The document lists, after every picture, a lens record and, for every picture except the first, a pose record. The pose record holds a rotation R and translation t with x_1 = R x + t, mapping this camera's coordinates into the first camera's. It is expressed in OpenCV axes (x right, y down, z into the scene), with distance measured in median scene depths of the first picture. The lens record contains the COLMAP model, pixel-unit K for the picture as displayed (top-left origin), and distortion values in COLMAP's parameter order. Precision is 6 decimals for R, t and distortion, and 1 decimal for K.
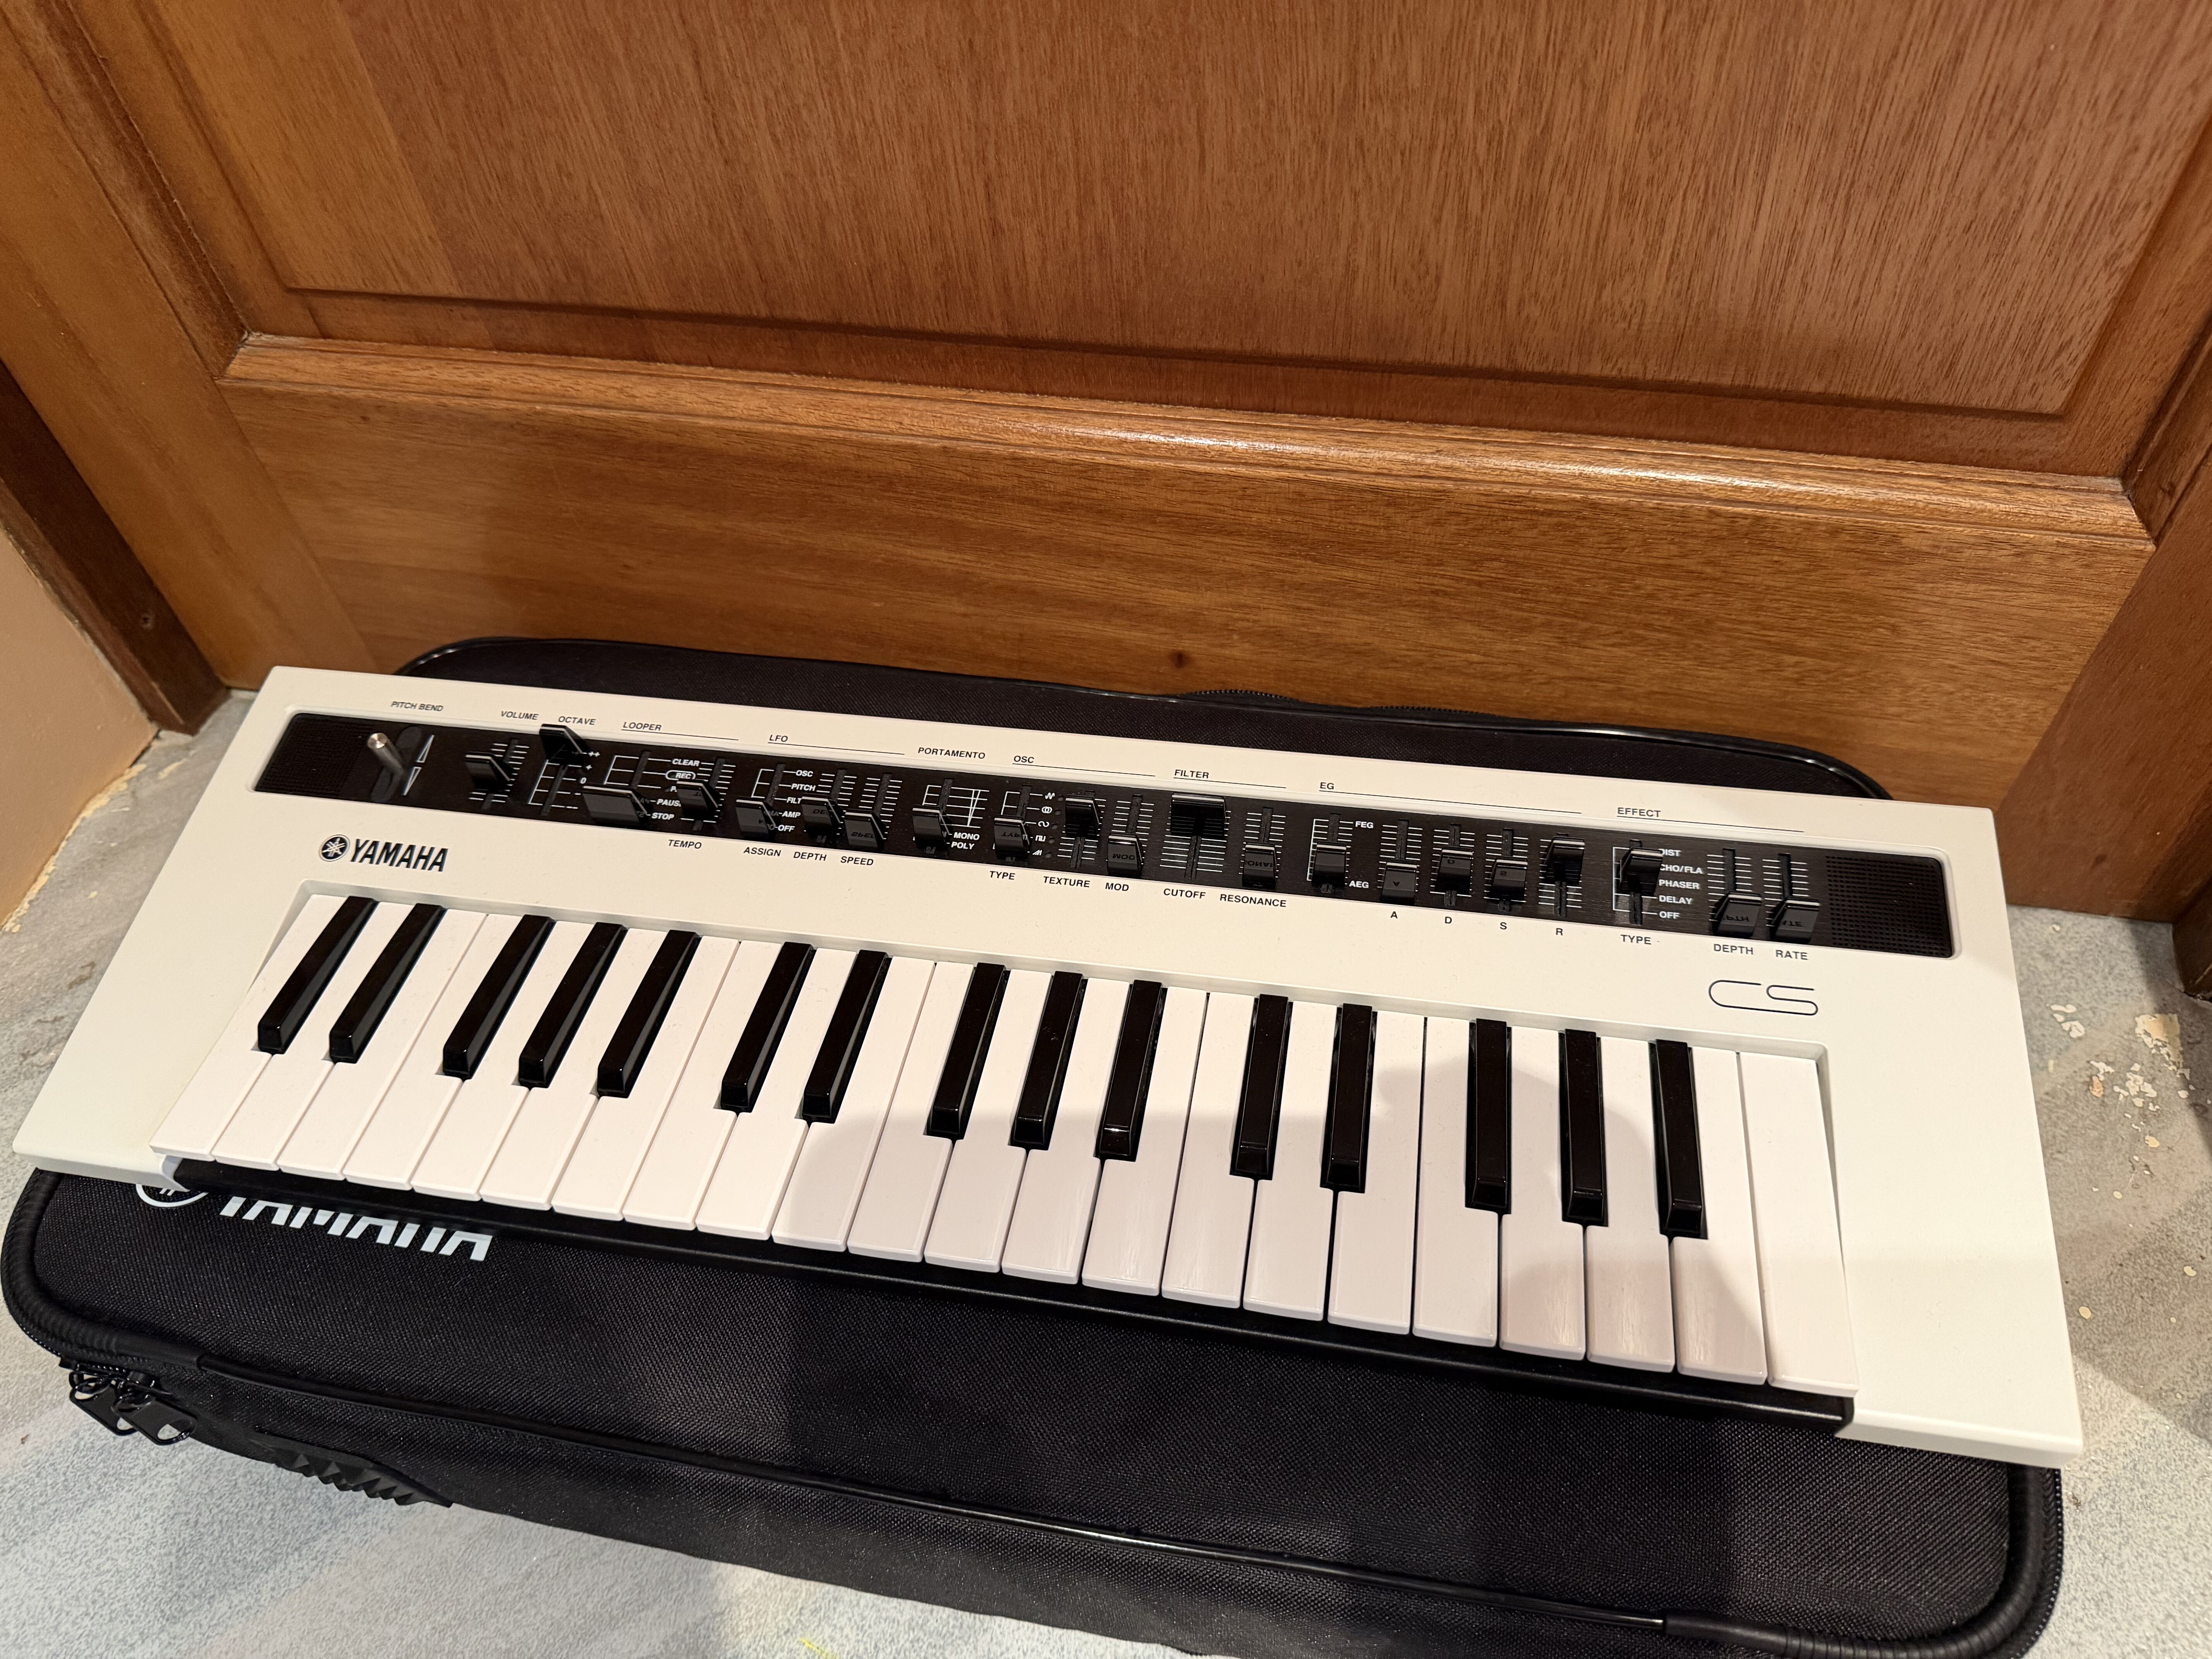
lens RADIAL K [[1588.8, 0, 1106.0], [0, 1588.8, 829.5], [0, 0, 1]] dist [0.025412, -0.061016]
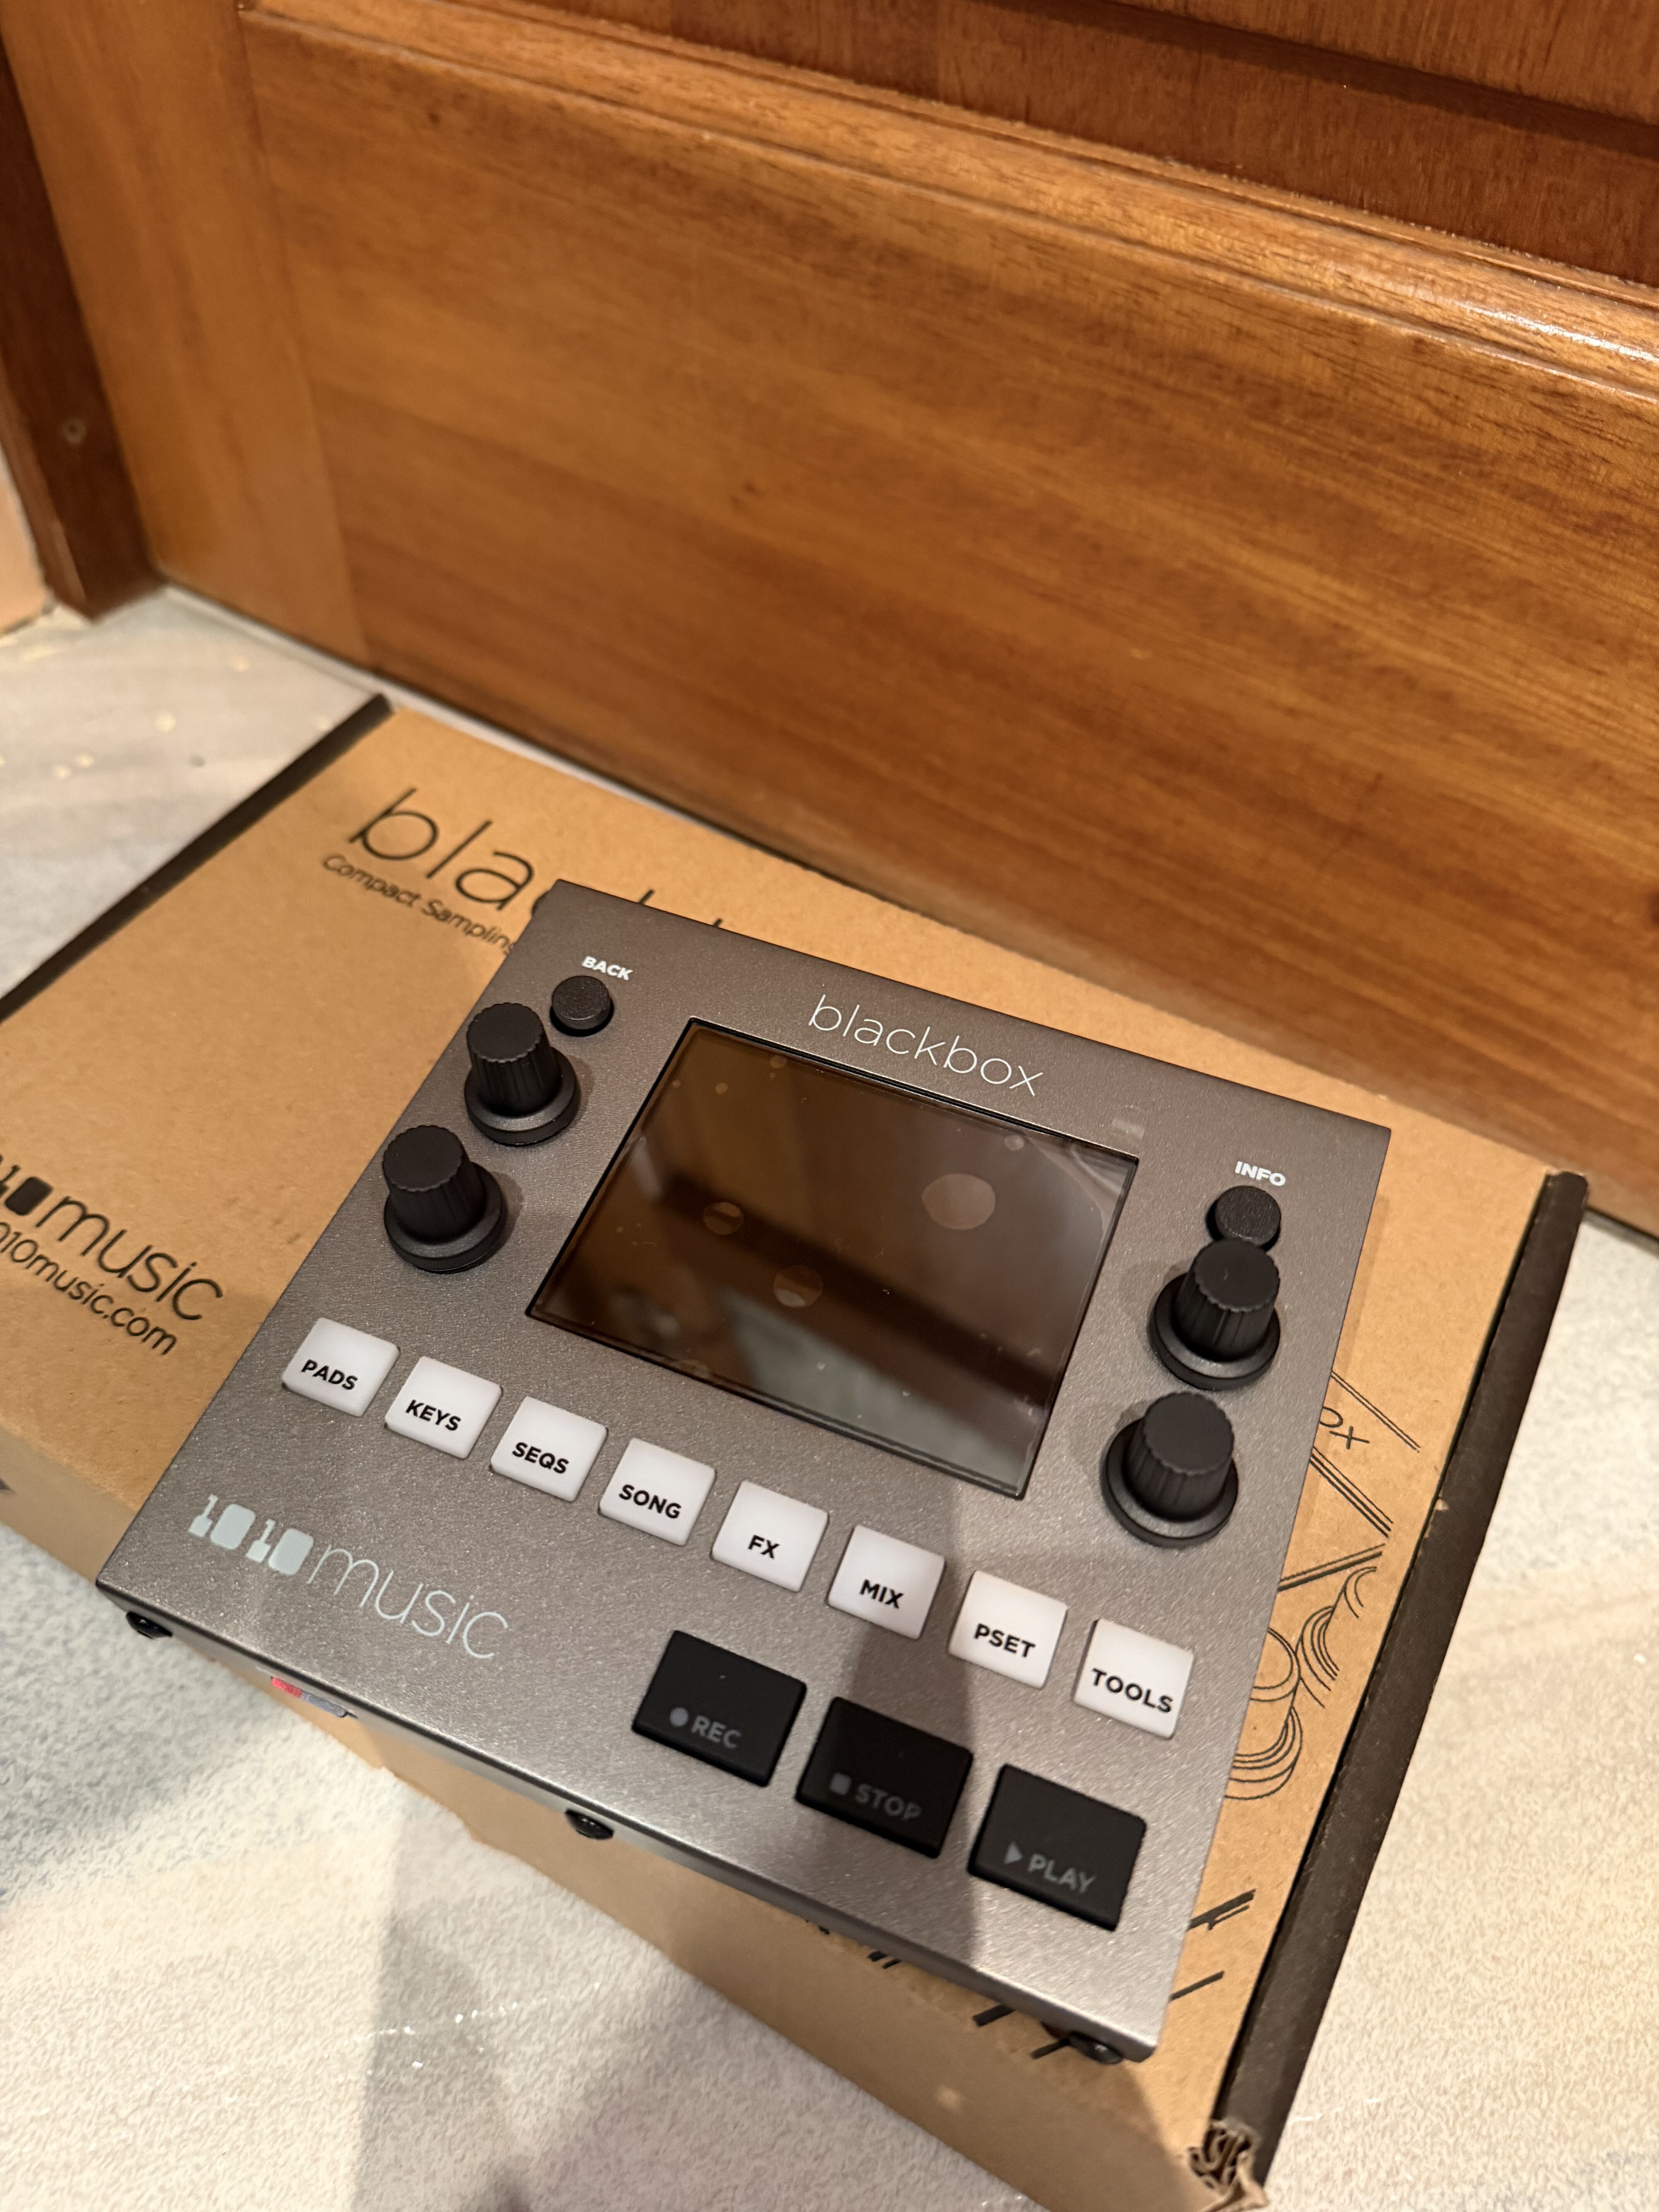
lens RADIAL K [[1627.6, 0, 829.5], [0, 1627.6, 1106.0], [0, 0, 1]] dist [-0.070274, 0.047086]
pose [[0.933028, 0.323912, -0.156652, -0.114559], [-0.329772, 0.943981, -0.012251, 0.056876], [0.143908, 0.063090, 0.987578, 0.470311]]
